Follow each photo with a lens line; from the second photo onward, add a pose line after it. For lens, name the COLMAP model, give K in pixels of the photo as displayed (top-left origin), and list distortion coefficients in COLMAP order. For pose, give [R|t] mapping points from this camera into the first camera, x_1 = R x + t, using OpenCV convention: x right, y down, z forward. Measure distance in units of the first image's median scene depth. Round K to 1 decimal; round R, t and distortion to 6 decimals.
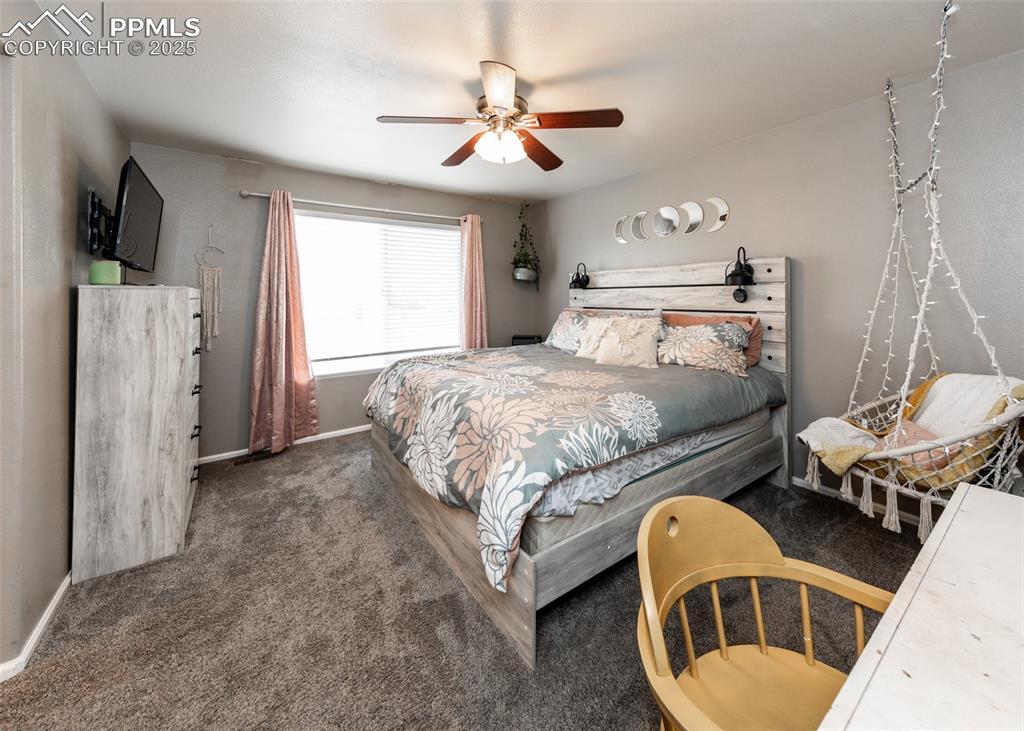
lens RADIAL K [[408.4, 0, 511.4], [0, 408.4, 297.0], [0, 0, 1]] dist [0.000901, -0.000217]
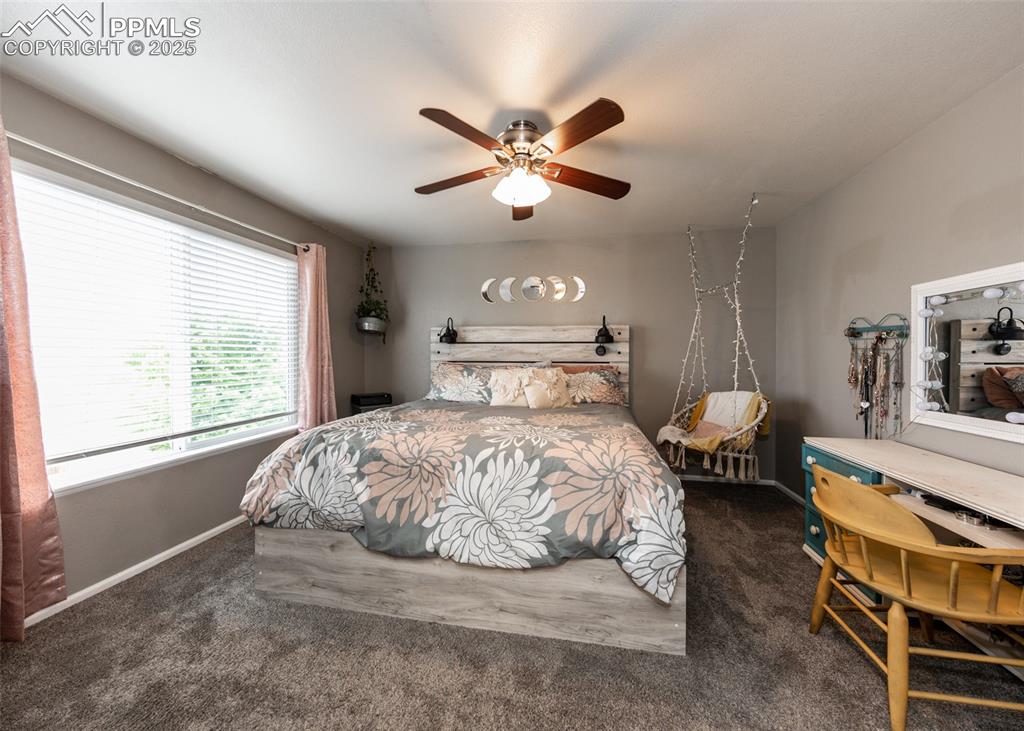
lens RADIAL K [[369.3, 0, 555.2], [0, 369.3, 362.8], [0, 0, 1]] dist [0.001823, -0.000054]
pose [[0.686847, -0.002479, 0.726798, -0.452152], [-0.006157, 0.999938, 0.009230, 0.027762], [-0.726776, -0.010815, 0.686790, 0.255643]]
